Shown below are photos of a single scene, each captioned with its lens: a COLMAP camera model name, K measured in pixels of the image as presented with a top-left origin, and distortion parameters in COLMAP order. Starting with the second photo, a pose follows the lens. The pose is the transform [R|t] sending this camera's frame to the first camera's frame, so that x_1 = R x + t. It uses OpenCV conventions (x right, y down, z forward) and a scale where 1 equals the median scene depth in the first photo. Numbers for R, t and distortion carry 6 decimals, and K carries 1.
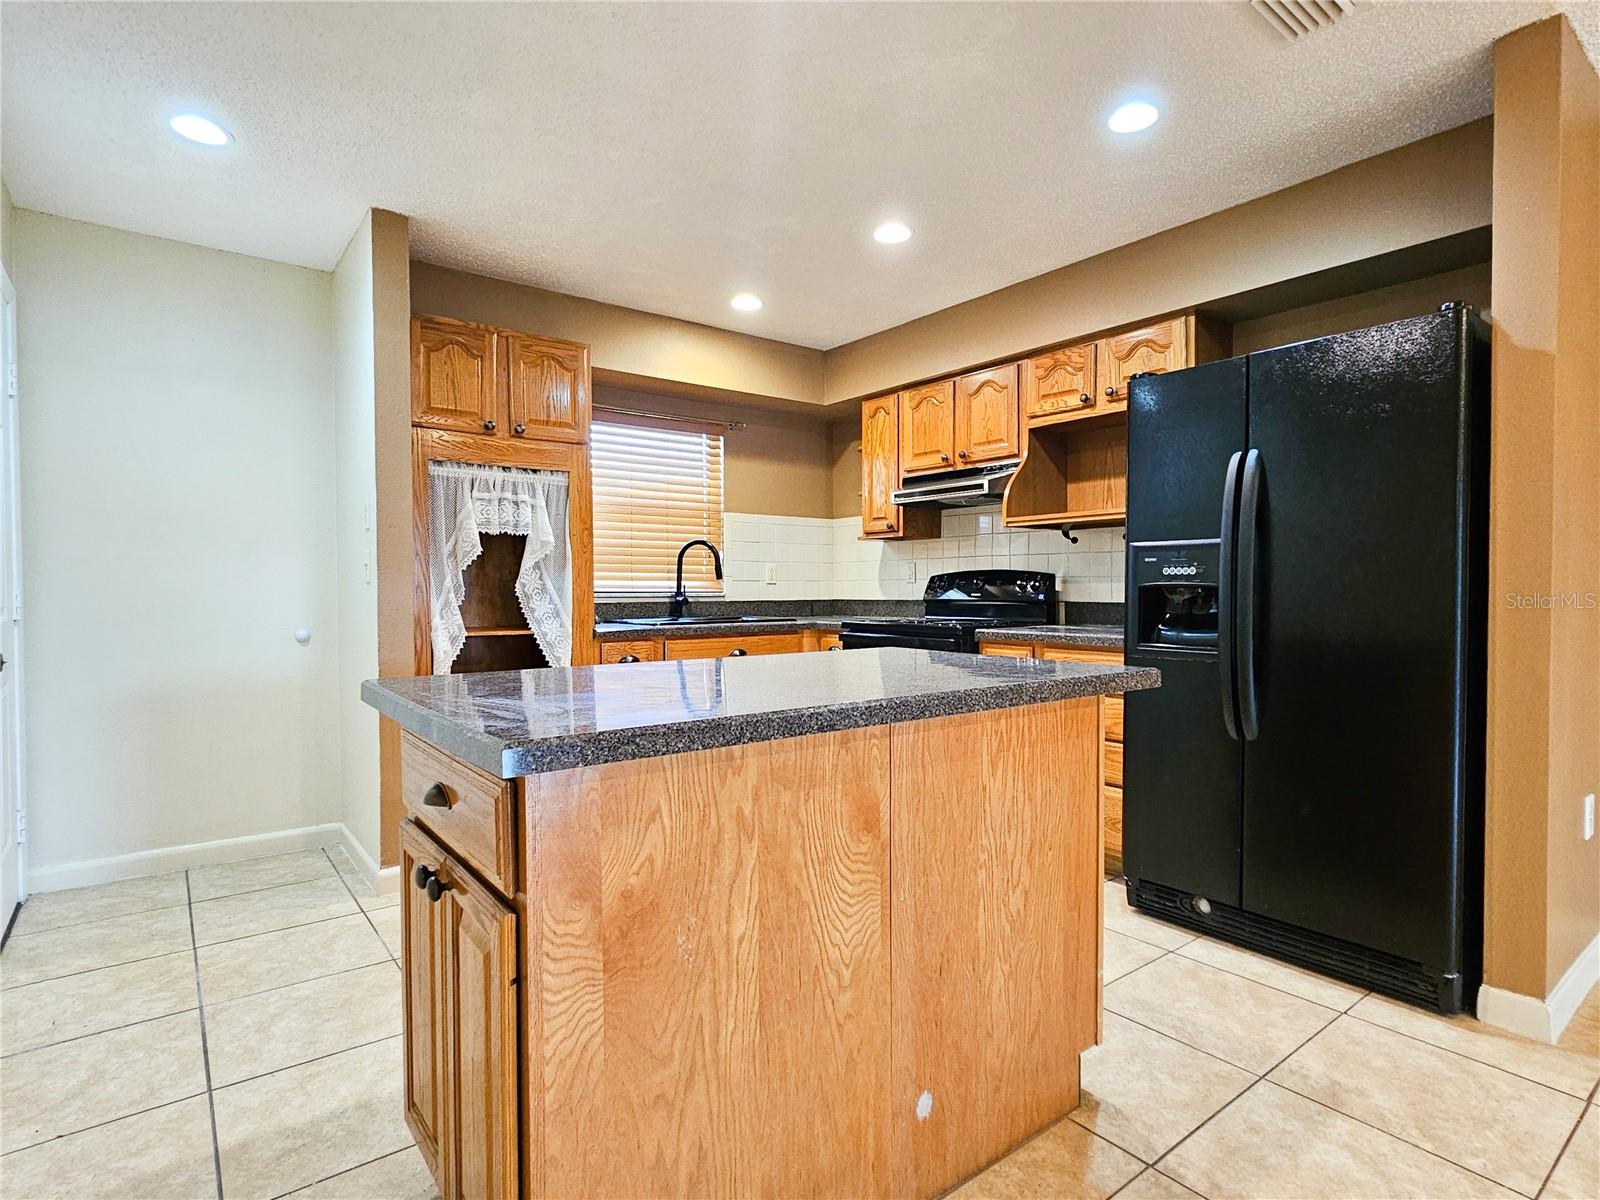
lens RADIAL K [[832.6, 0, 796.2], [0, 832.6, 607.0], [0, 0, 1]] dist [-0.003960, 0.003043]
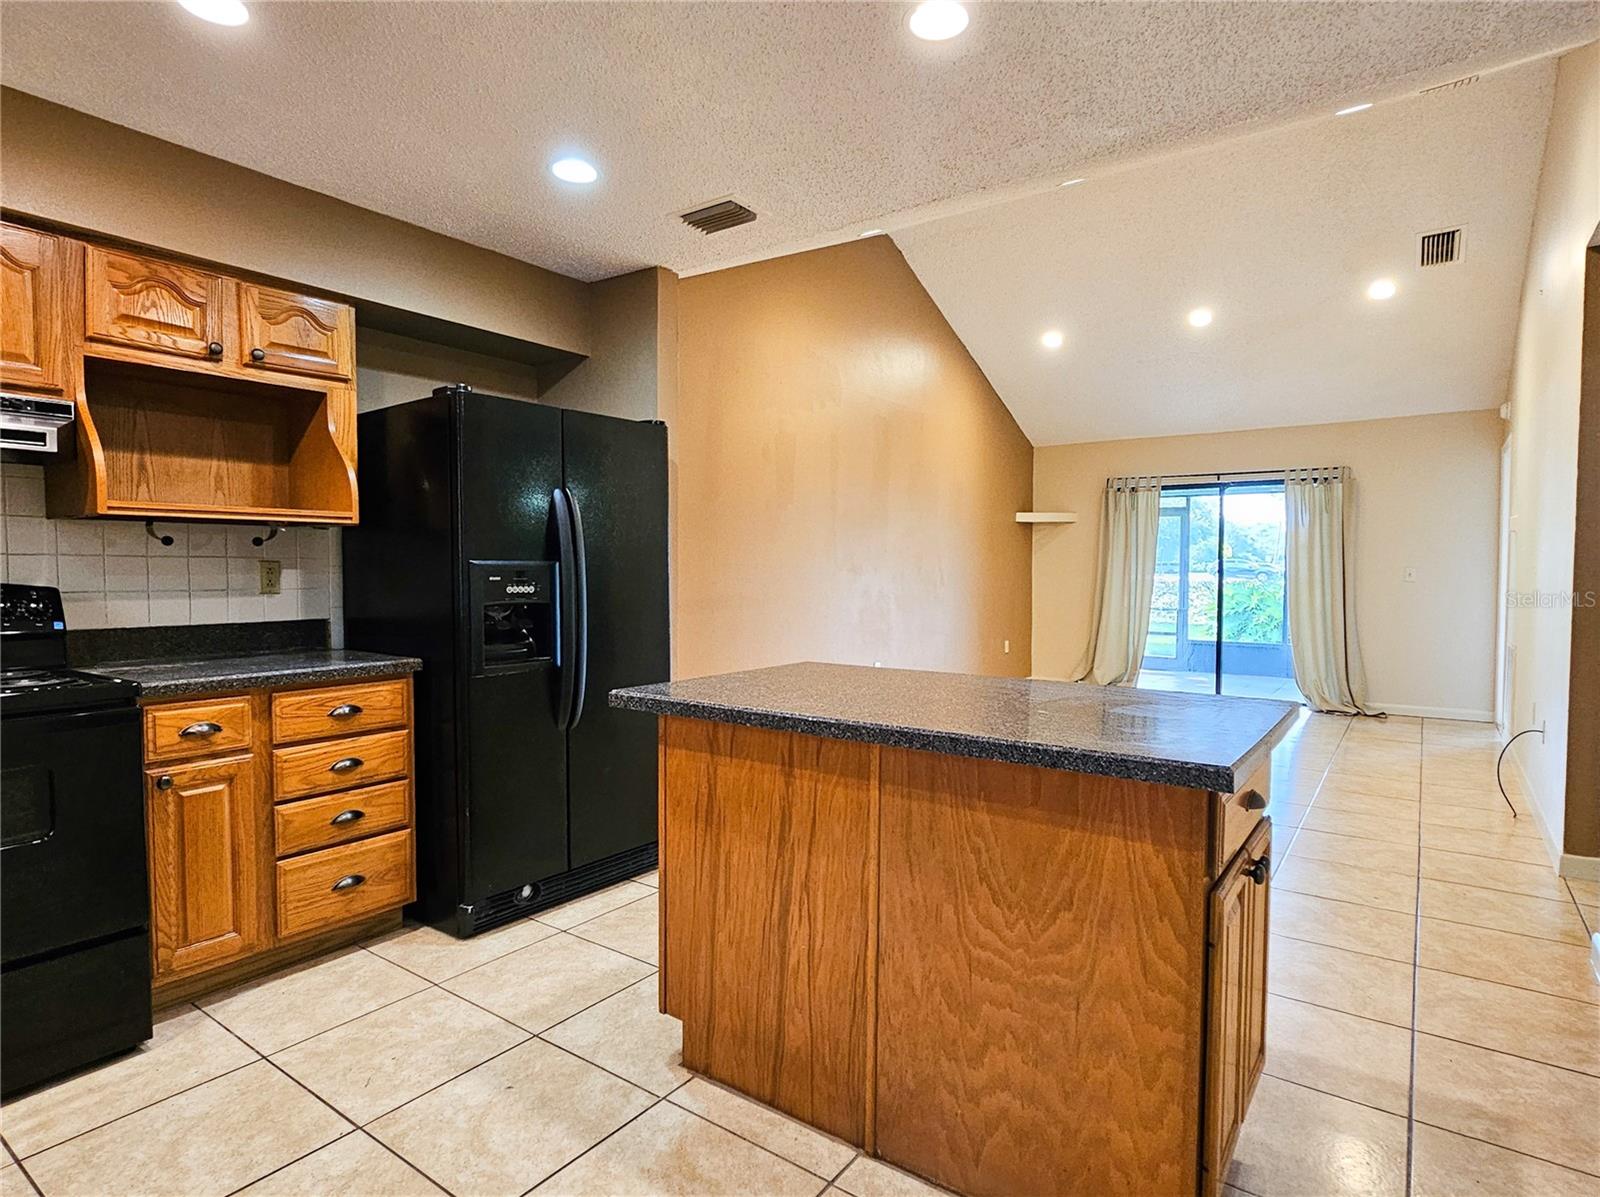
lens RADIAL K [[871.6, 0, 805.3], [0, 871.6, 601.0], [0, 0, 1]] dist [0.000931, -0.001887]
pose [[-0.287508, -0.035951, 0.957103, -0.479185], [0.021371, 0.998806, 0.043938, -0.046831], [-0.957540, 0.033087, -0.286397, 0.648442]]
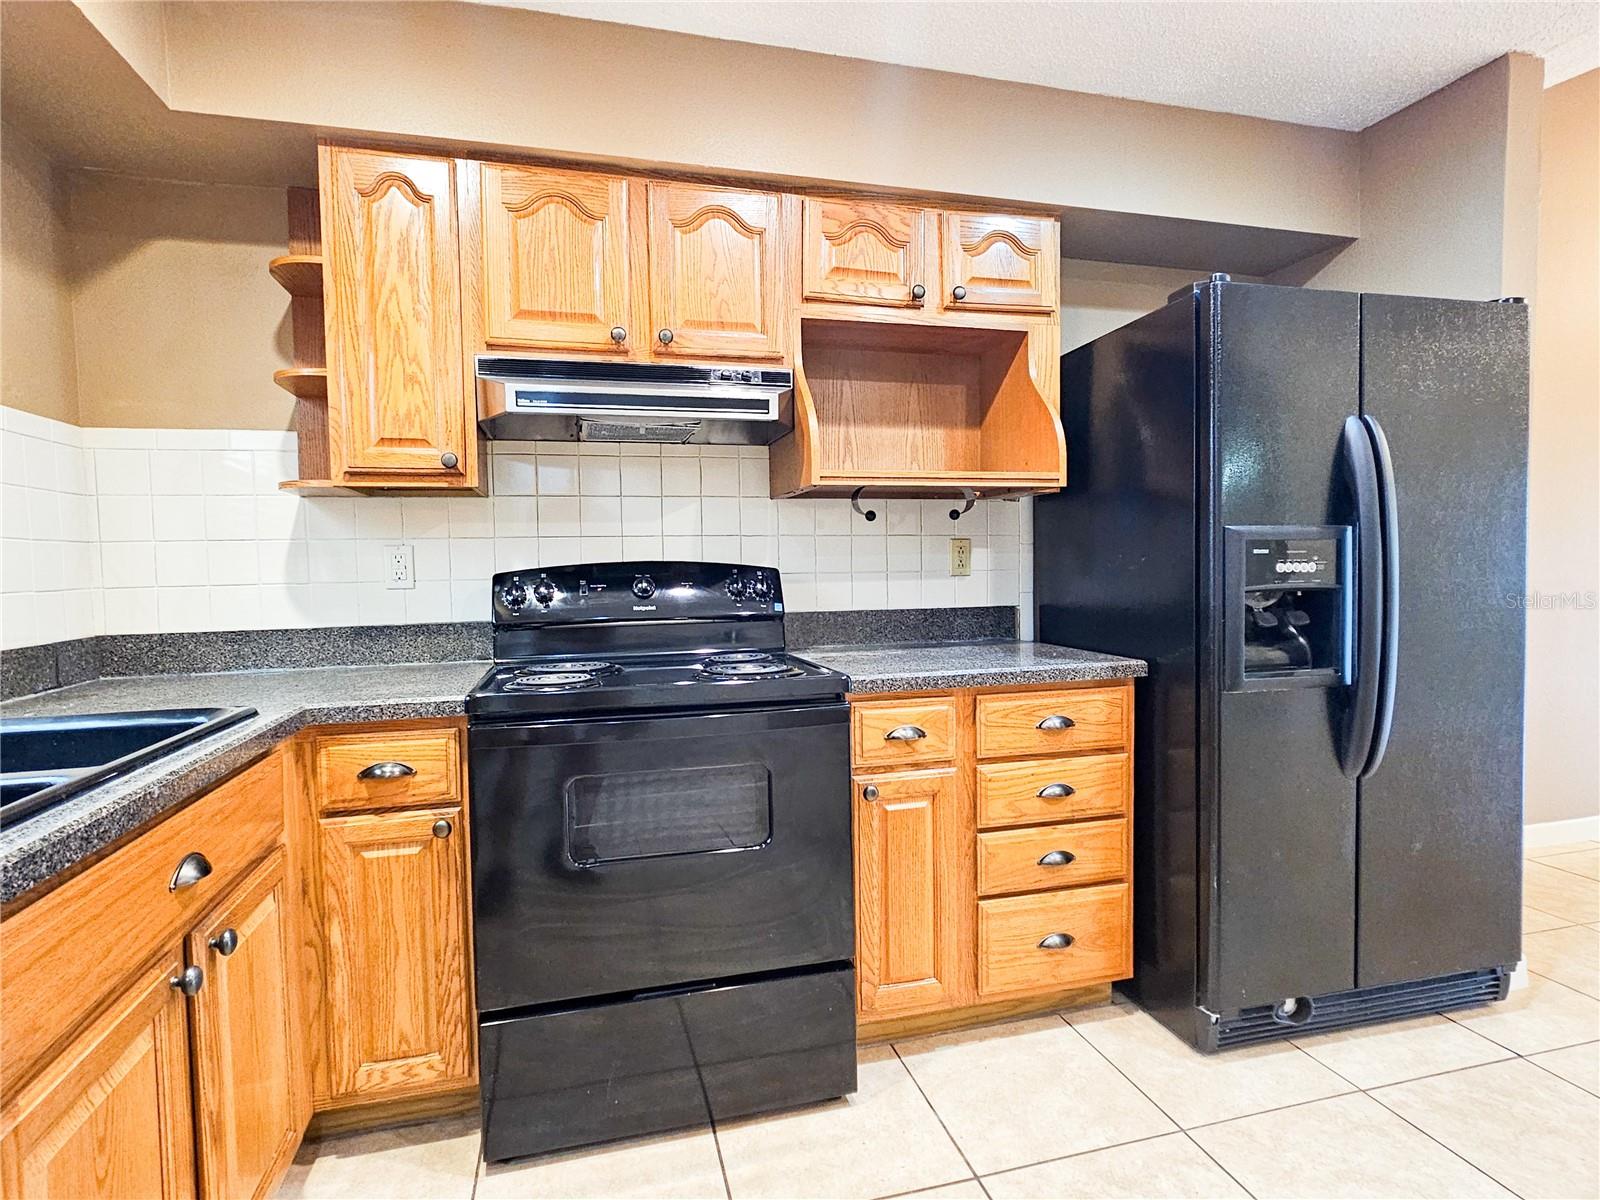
lens RADIAL K [[832.6, 0, 797.4], [0, 832.6, 601.2], [0, 0, 1]] dist [-0.003960, 0.003043]
pose [[0.388310, -0.046418, 0.920359, -0.250552], [0.036324, 0.998725, 0.035045, -0.036904], [-0.920812, 0.019823, 0.389502, 0.747231]]
